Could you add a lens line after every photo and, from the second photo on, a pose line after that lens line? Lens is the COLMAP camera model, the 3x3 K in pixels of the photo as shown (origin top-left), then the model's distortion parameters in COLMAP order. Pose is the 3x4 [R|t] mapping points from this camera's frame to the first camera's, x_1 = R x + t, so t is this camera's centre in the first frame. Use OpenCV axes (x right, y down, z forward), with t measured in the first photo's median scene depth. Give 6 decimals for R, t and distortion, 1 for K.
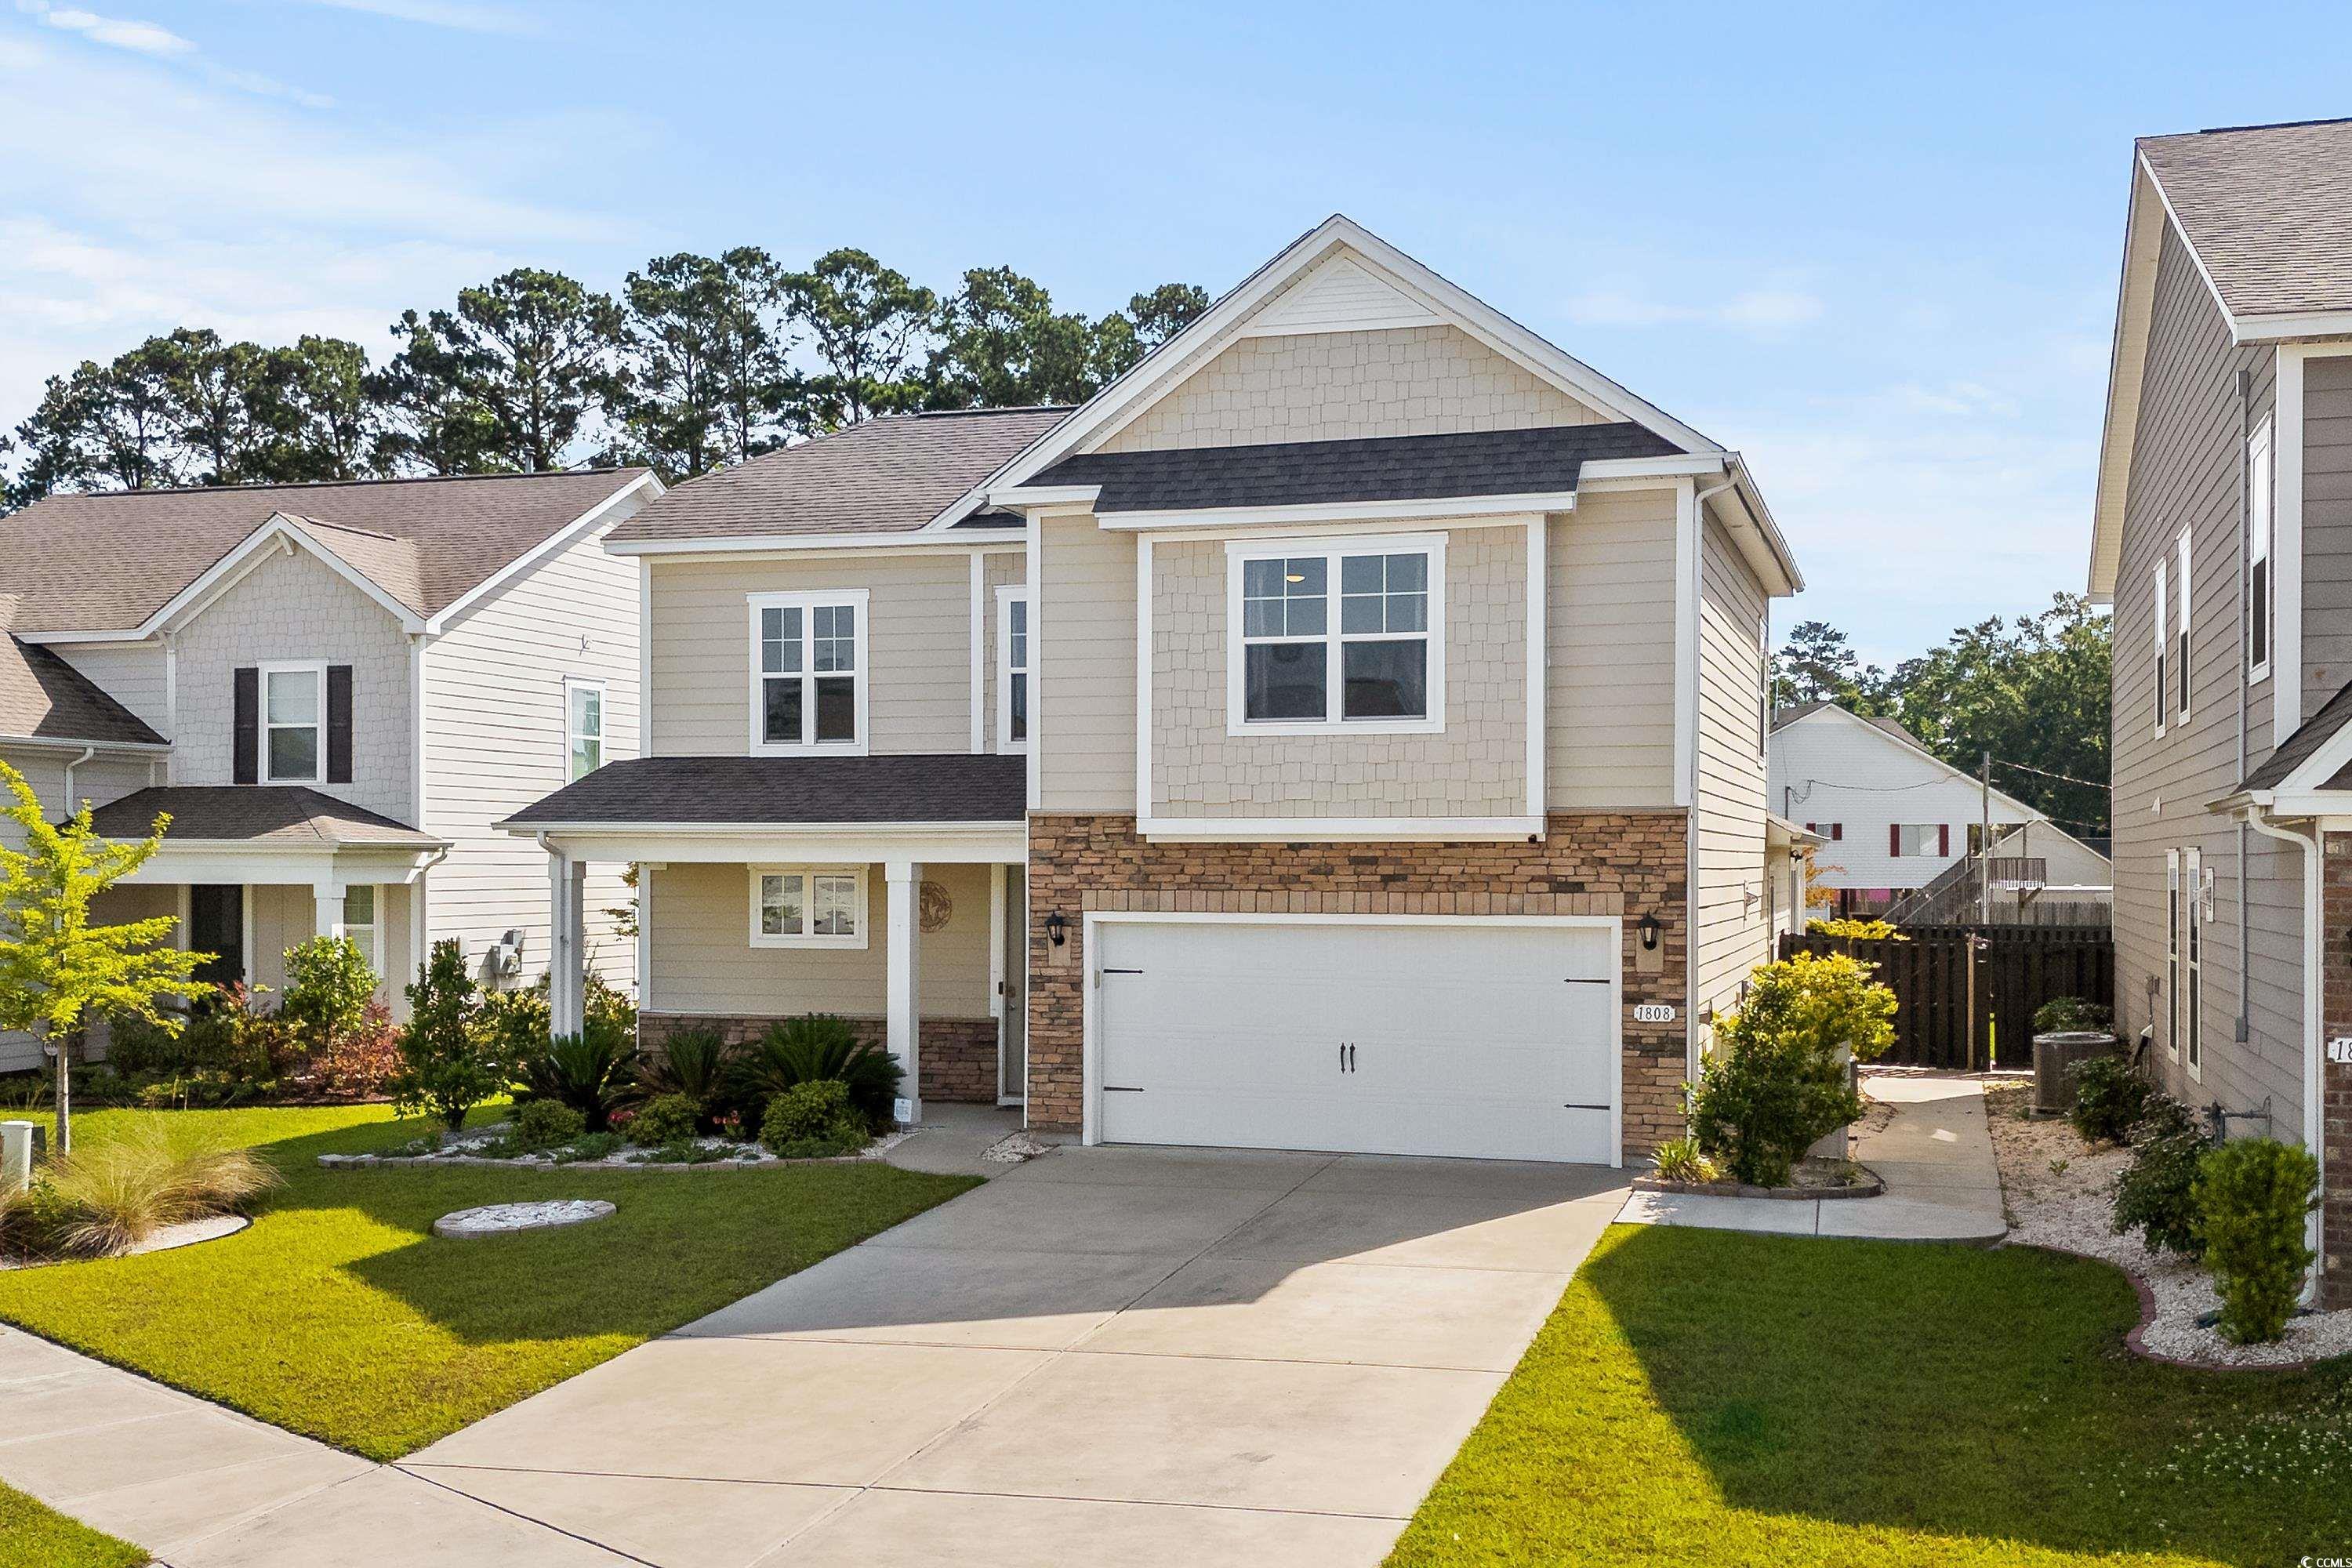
lens RADIAL K [[2391.1, 0, 1178.6], [0, 2391.1, 880.1], [0, 0, 1]] dist [0.058347, -0.009957]
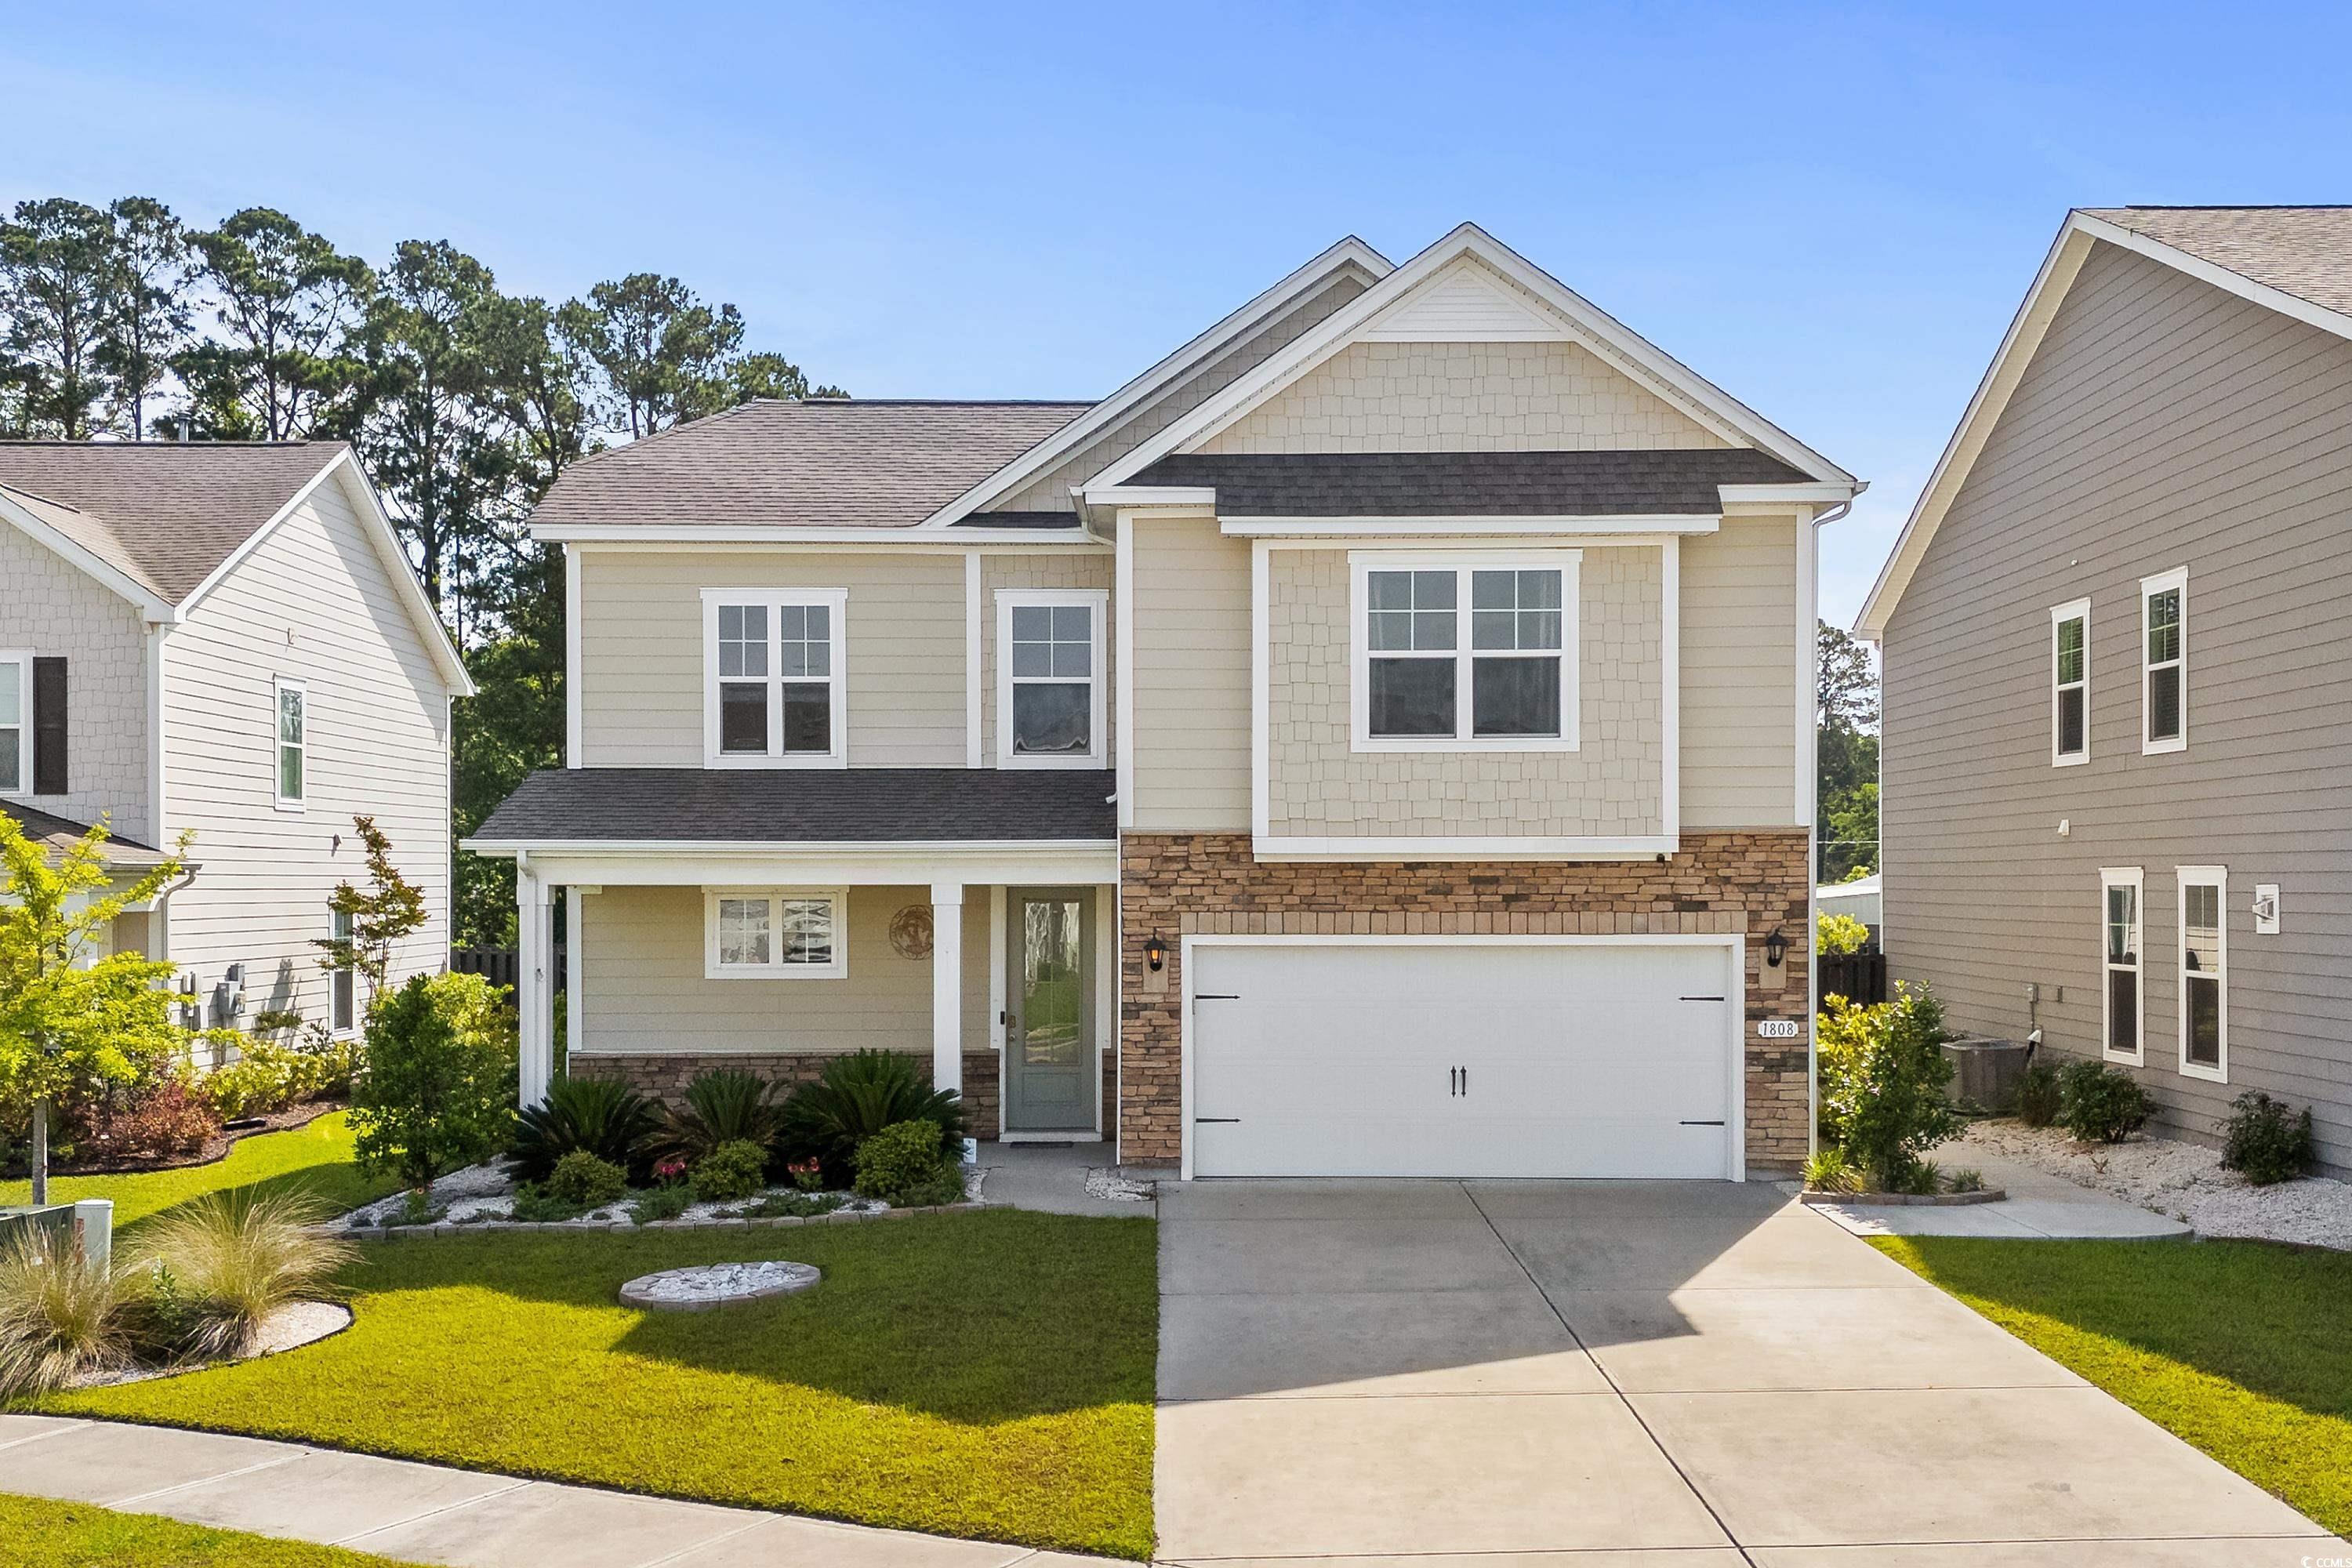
lens RADIAL K [[2423.3, 0, 1168.3], [0, 2423.3, 900.0], [0, 0, 1]] dist [0.057512, -0.033250]
pose [[0.957177, -0.005451, 0.289451, -0.331508], [0.005777, 0.999983, -0.000272, -0.000538], [-0.289445, 0.001933, 0.957193, 0.080594]]
